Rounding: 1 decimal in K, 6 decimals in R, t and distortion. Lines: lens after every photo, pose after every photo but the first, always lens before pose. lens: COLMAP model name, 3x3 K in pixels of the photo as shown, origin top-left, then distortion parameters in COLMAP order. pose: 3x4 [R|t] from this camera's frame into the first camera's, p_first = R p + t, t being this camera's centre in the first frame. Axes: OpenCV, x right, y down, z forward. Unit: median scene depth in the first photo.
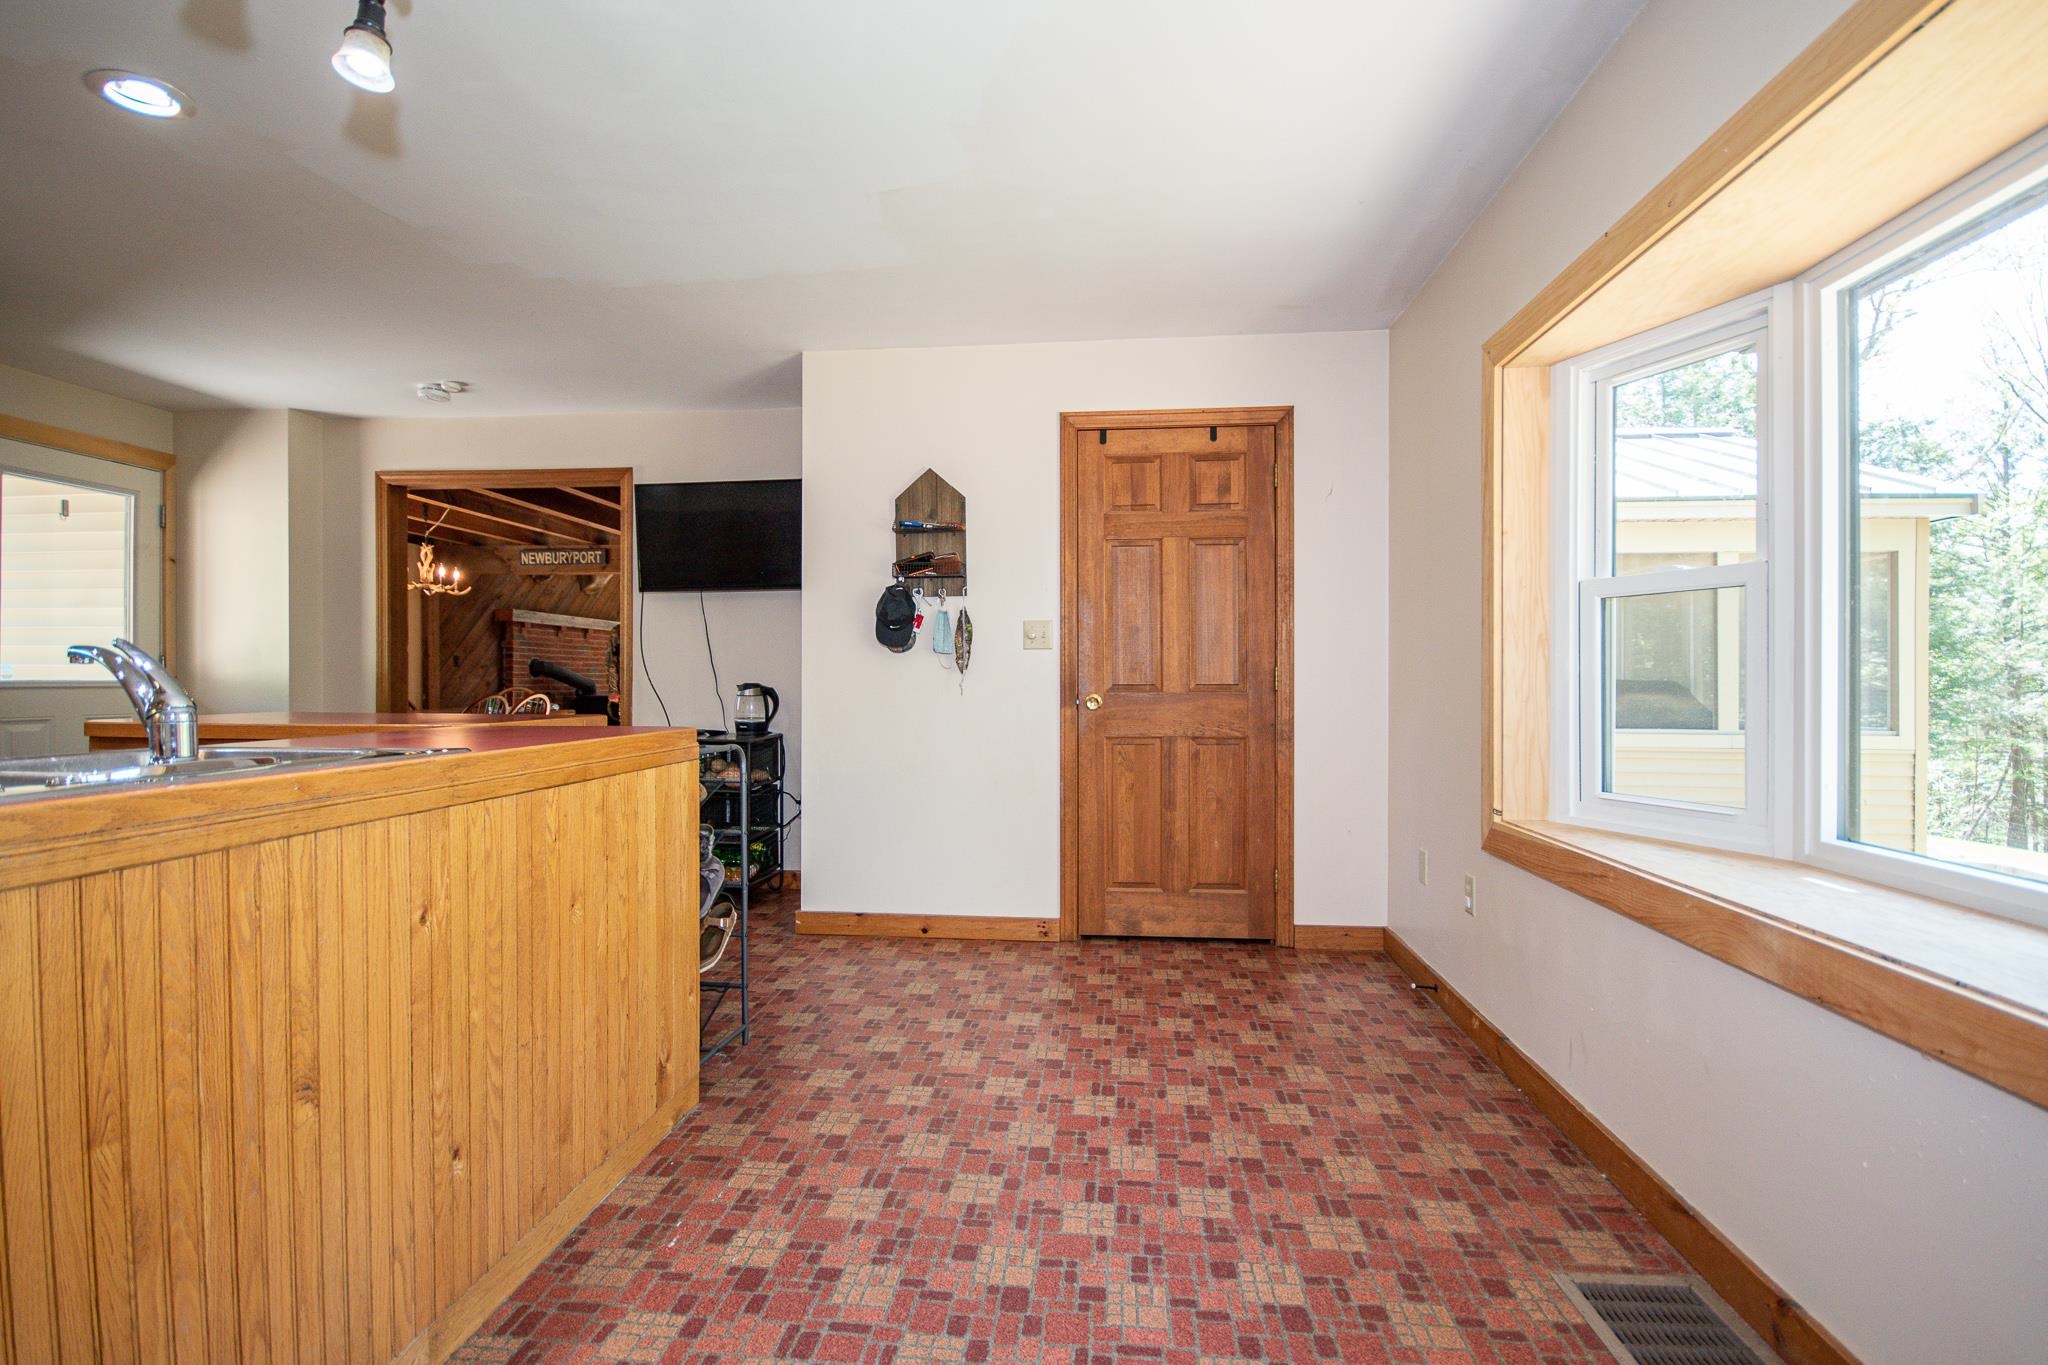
lens RADIAL K [[918.1, 0, 1022.8], [0, 918.1, 688.2], [0, 0, 1]] dist [0.002262, -0.000042]
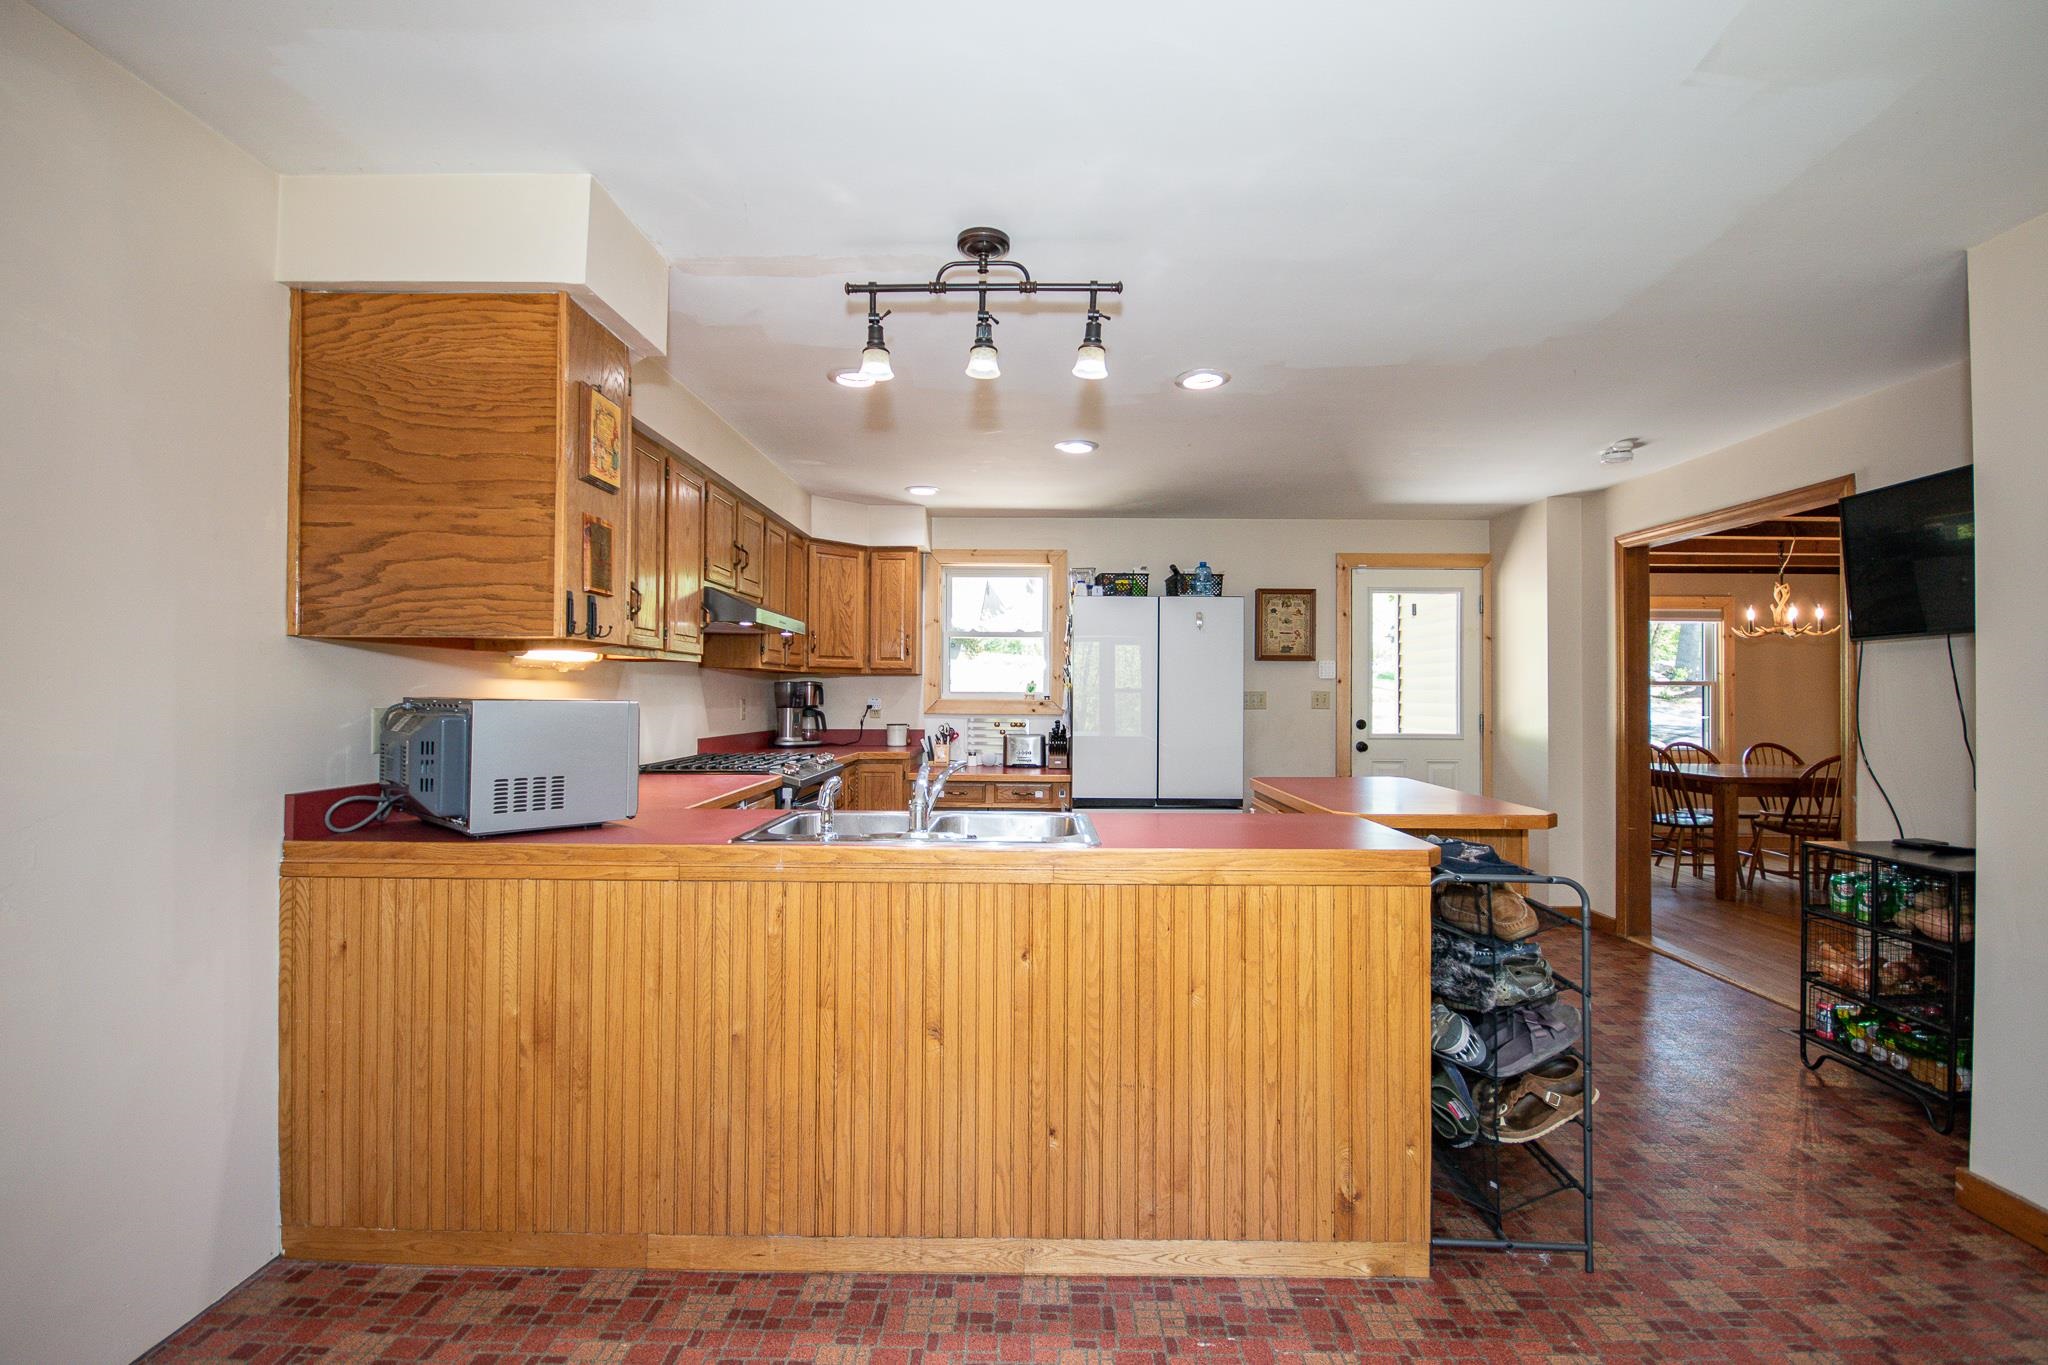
lens RADIAL K [[918.1, 0, 1028.8], [0, 918.1, 671.5], [0, 0, 1]] dist [0.002262, -0.000042]
pose [[0.080462, -0.025555, -0.996430, 0.709155], [-0.011151, 0.999586, -0.026536, -0.143418], [0.996695, 0.013247, 0.080144, 0.746261]]
